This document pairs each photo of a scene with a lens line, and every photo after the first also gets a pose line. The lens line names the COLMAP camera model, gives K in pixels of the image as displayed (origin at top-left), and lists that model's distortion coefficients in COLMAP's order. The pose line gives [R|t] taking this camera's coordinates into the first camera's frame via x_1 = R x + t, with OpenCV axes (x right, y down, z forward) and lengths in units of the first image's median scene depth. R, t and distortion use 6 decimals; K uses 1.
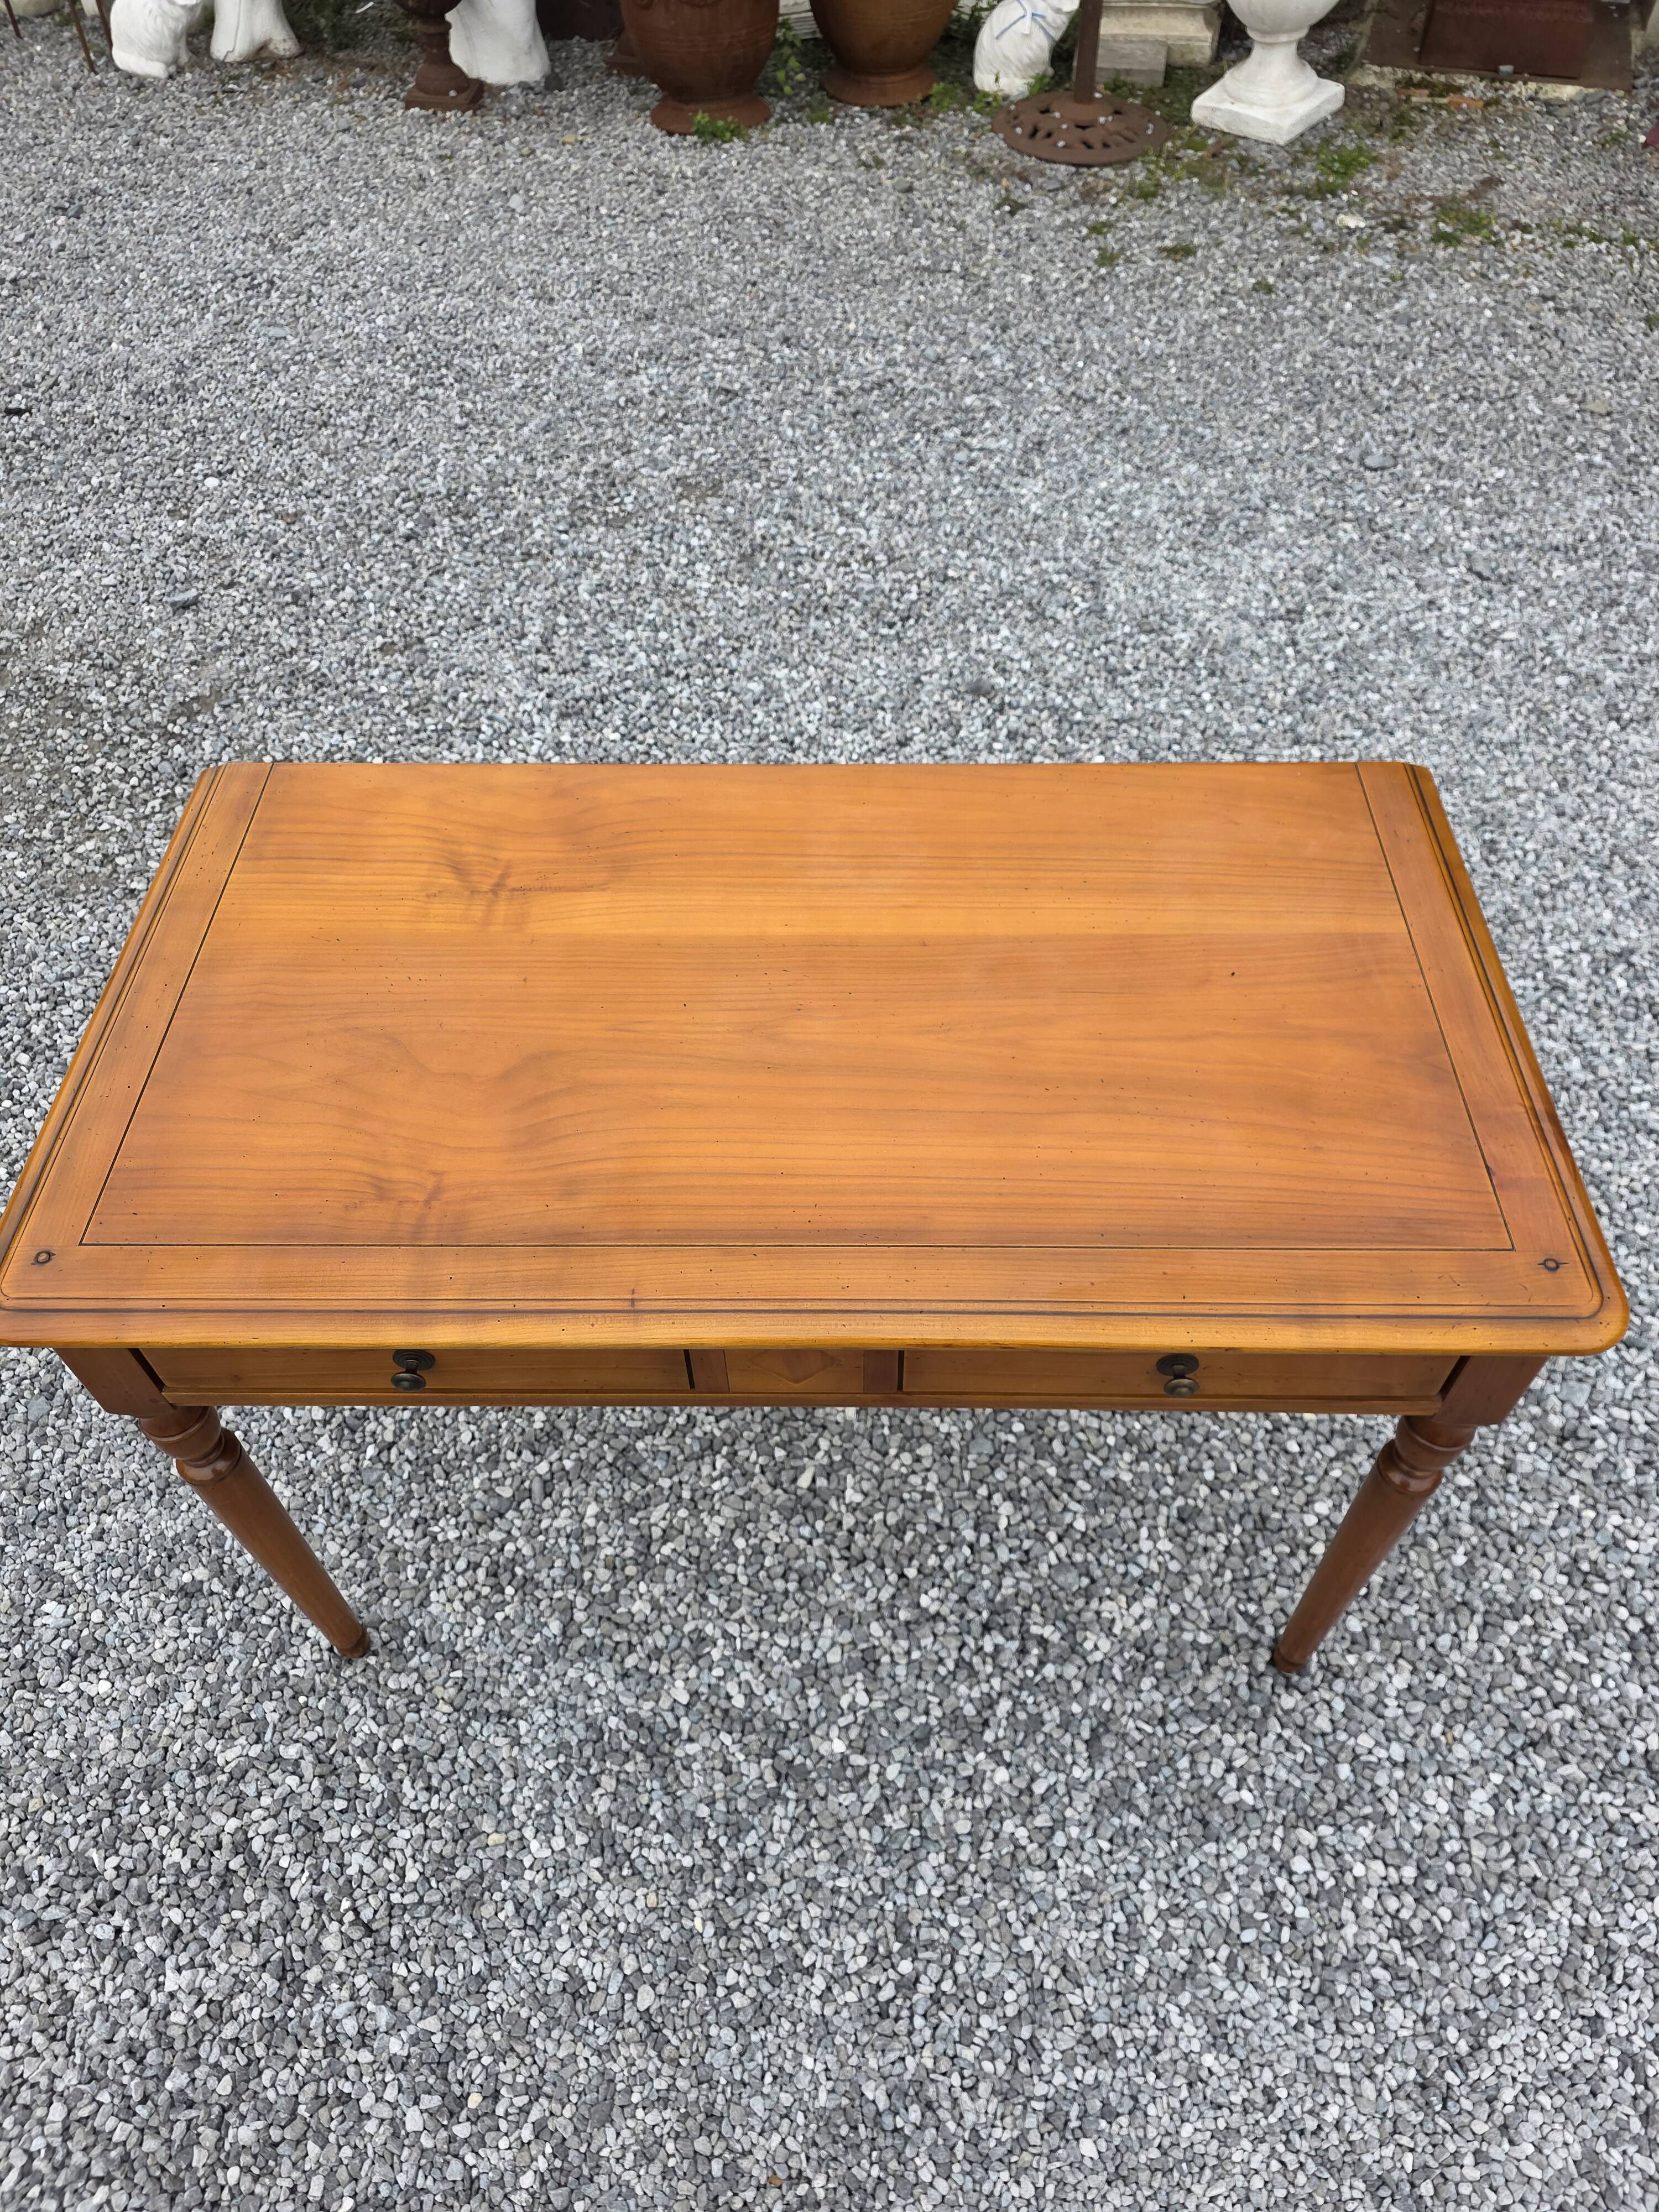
lens RADIAL K [[1465.0, 0, 836.7], [0, 1465.0, 1175.6], [0, 0, 1]] dist [0.034769, -0.021648]
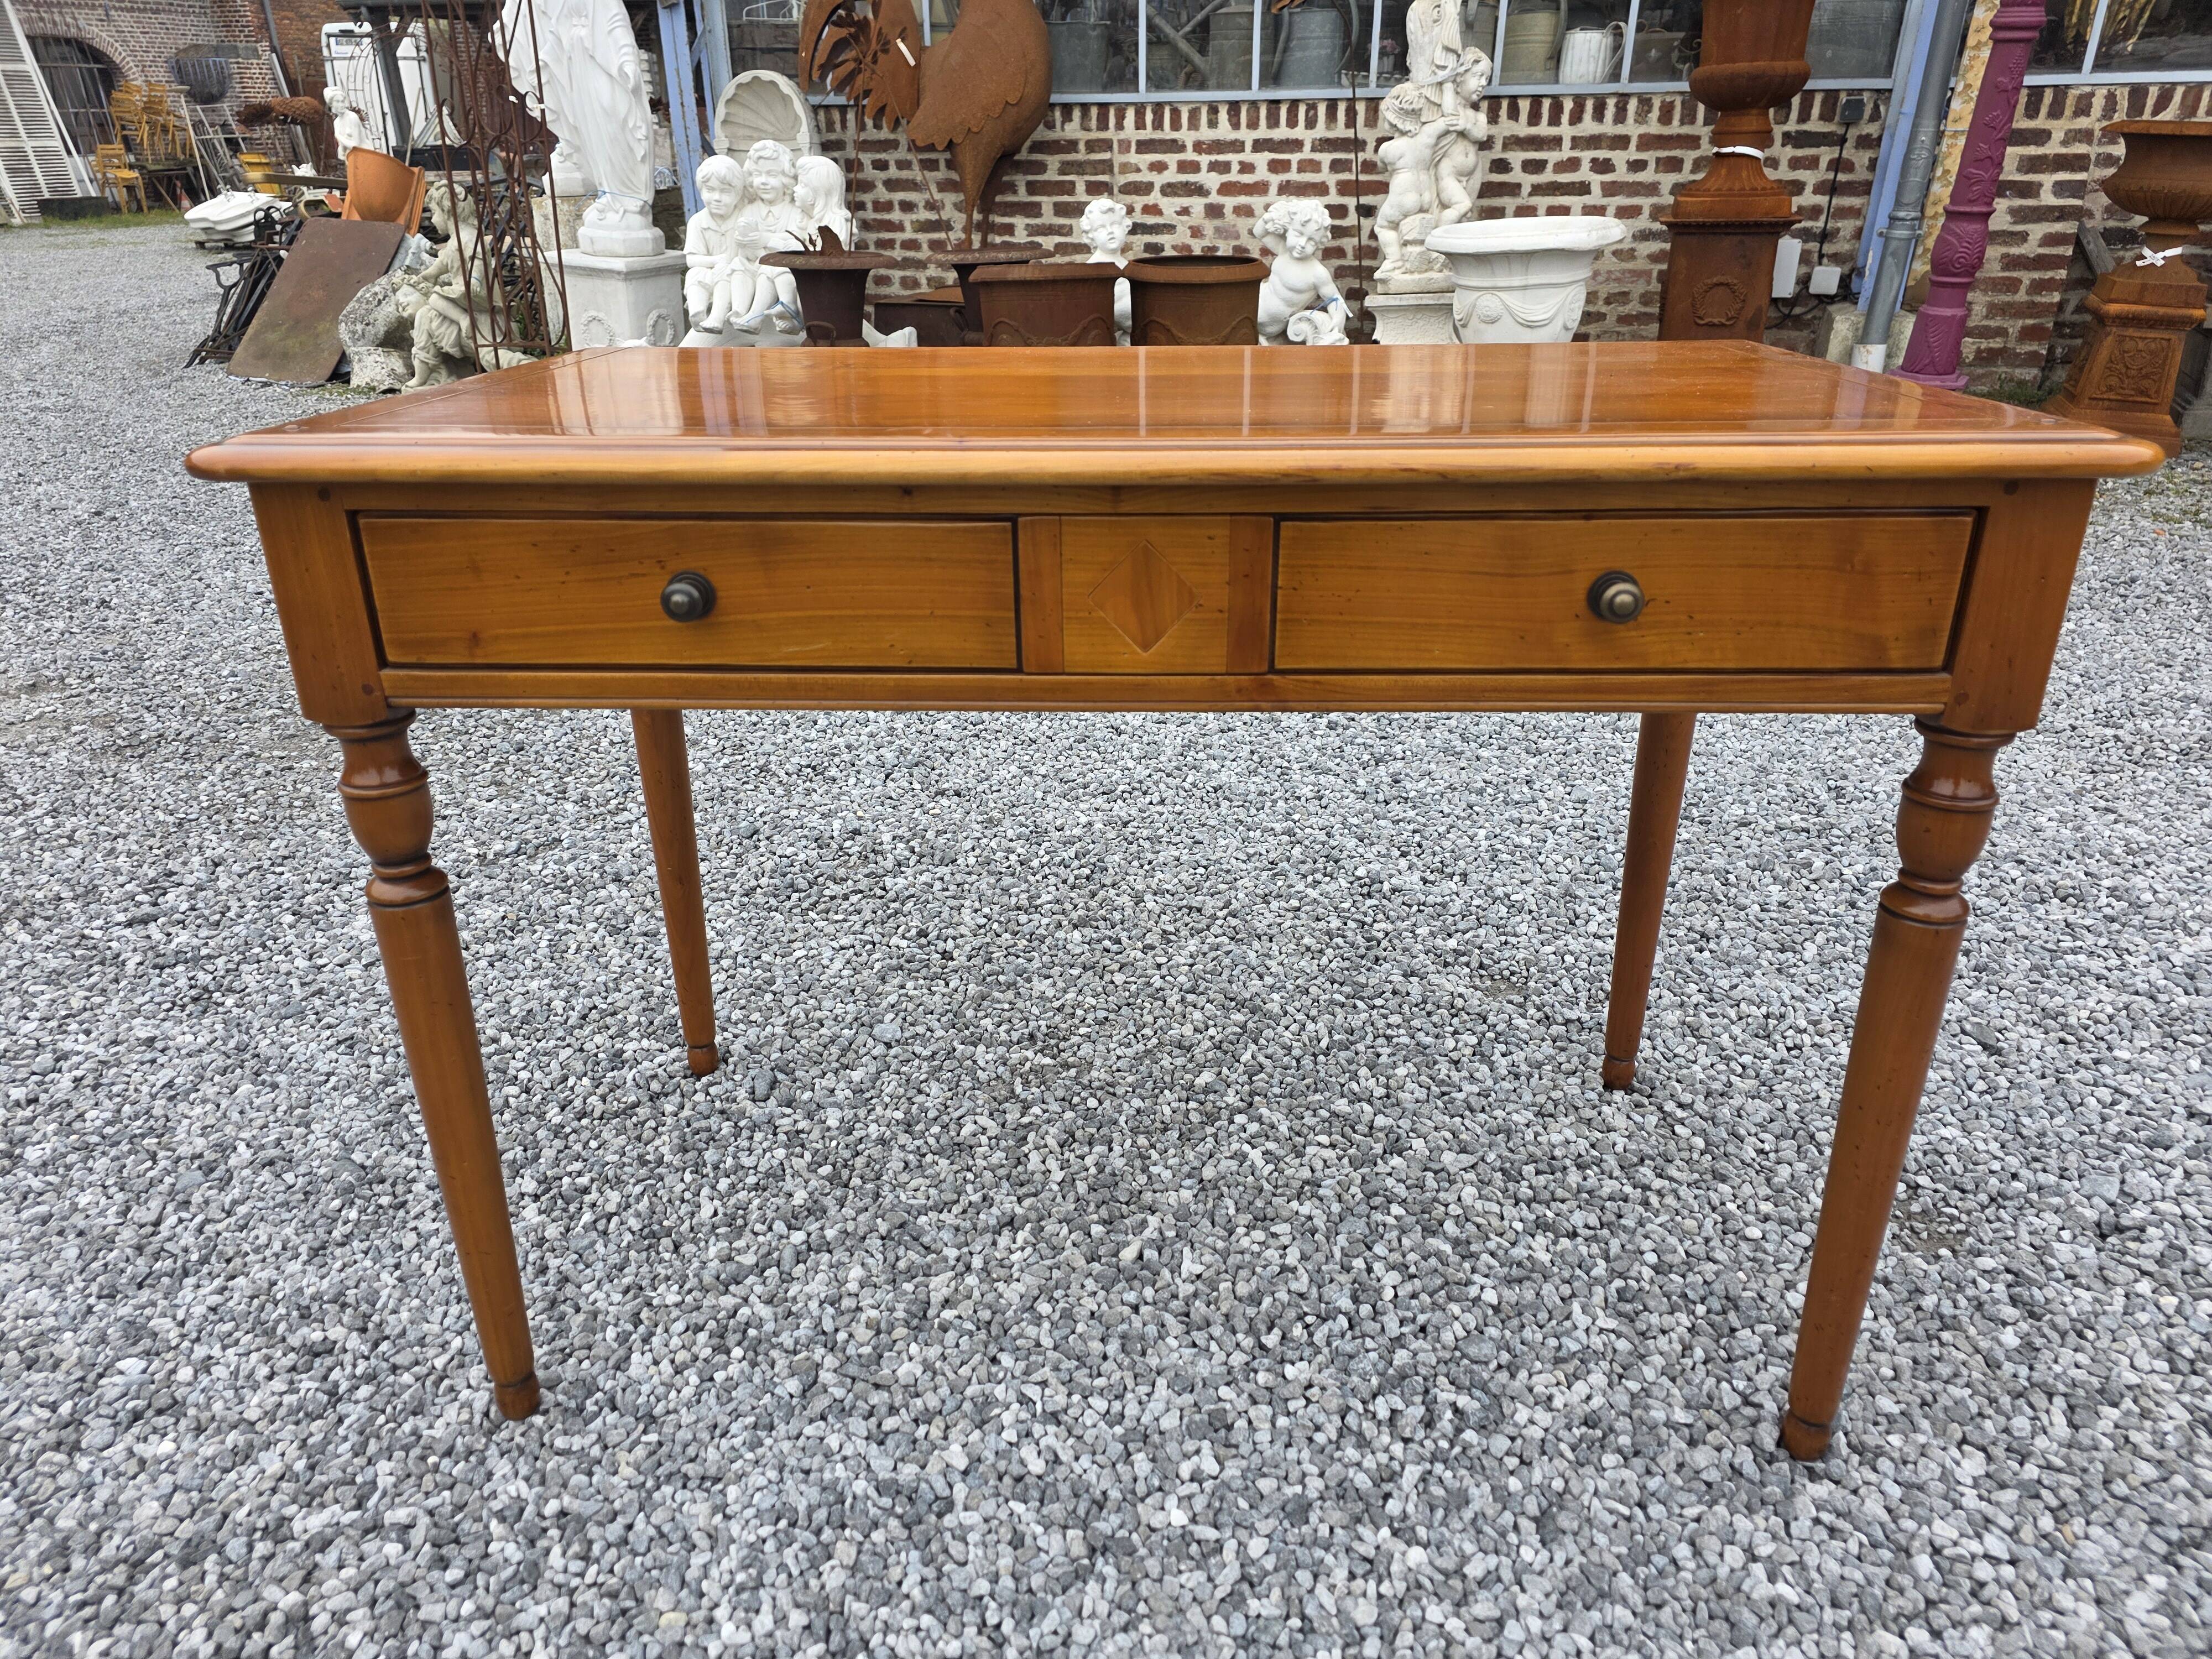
lens RADIAL K [[1496.0, 0, 1100.9], [0, 1496.0, 822.7], [0, 0, 1]] dist [0.043679, -0.023476]
pose [[0.999488, 0.018835, -0.025880, -0.023356], [-0.029198, 0.867795, -0.496063, 0.462052], [0.013115, 0.496565, 0.867900, 0.216081]]
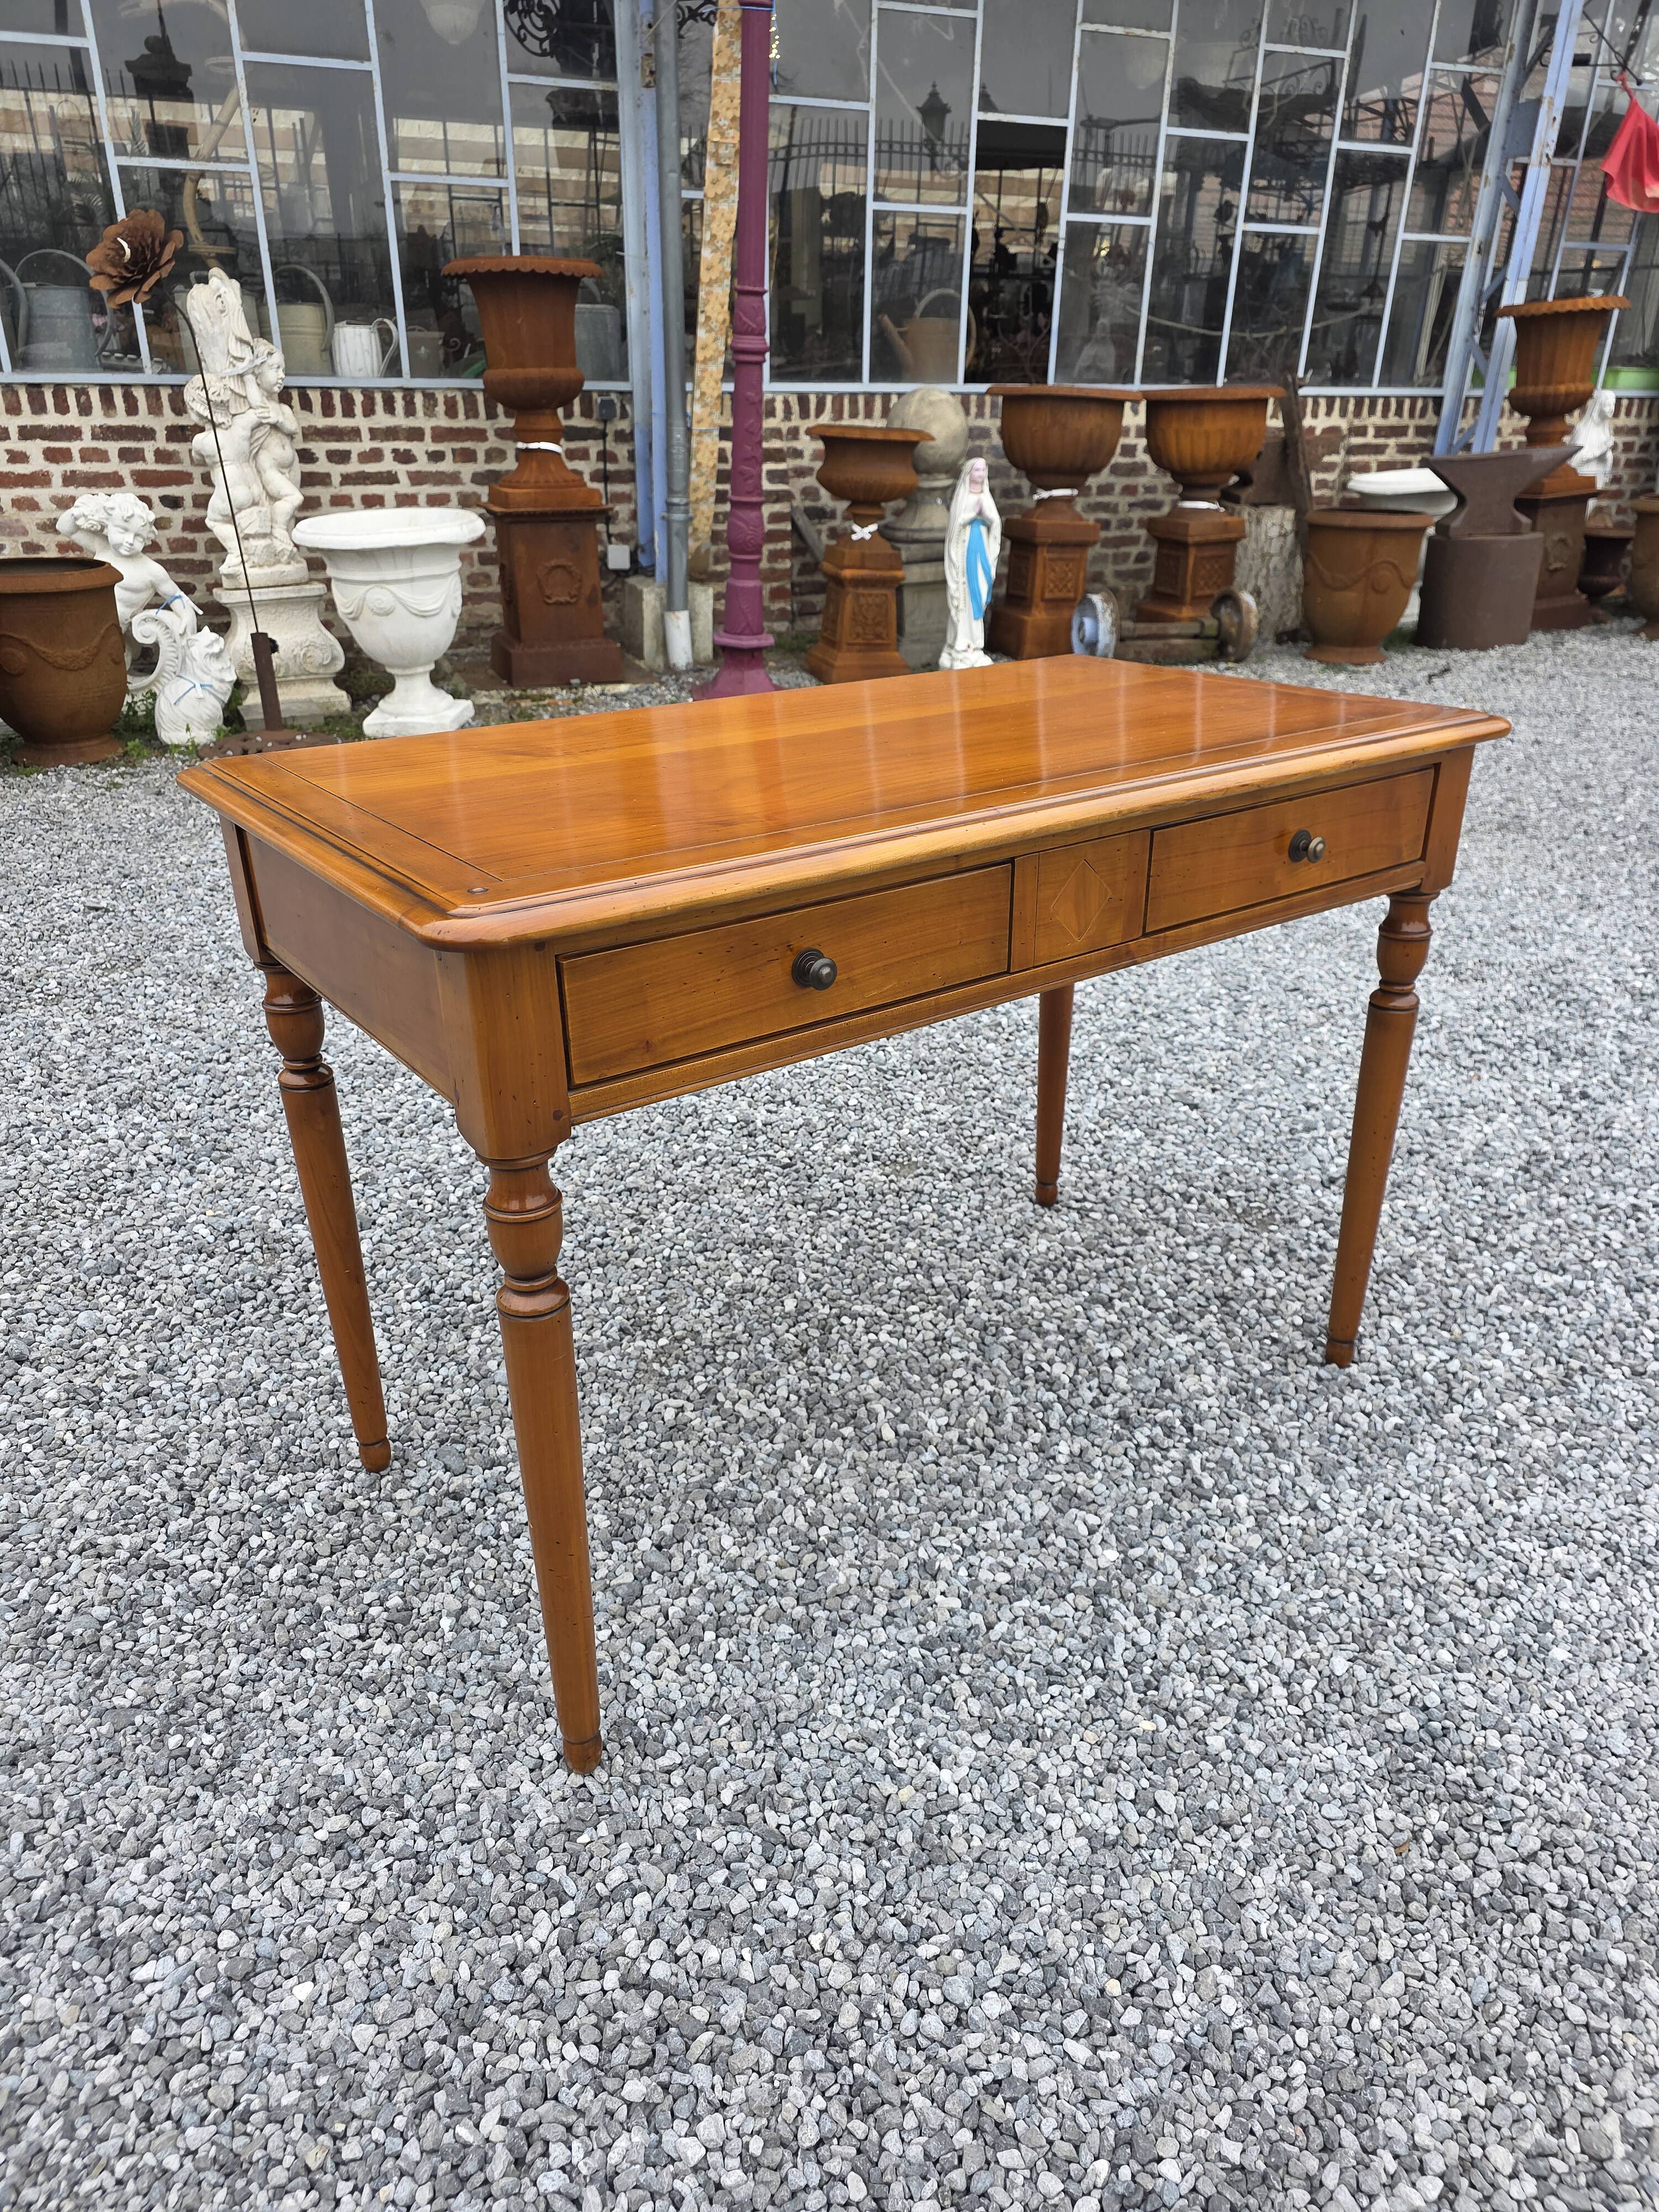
lens RADIAL K [[1496.0, 0, 840.0], [0, 1496.0, 1119.8], [0, 0, 1]] dist [0.043679, -0.023476]
pose [[0.786522, -0.256642, 0.561711, -0.627202], [0.492915, 0.808843, -0.320638, 0.388851], [-0.372046, 0.529064, 0.762675, 0.163098]]
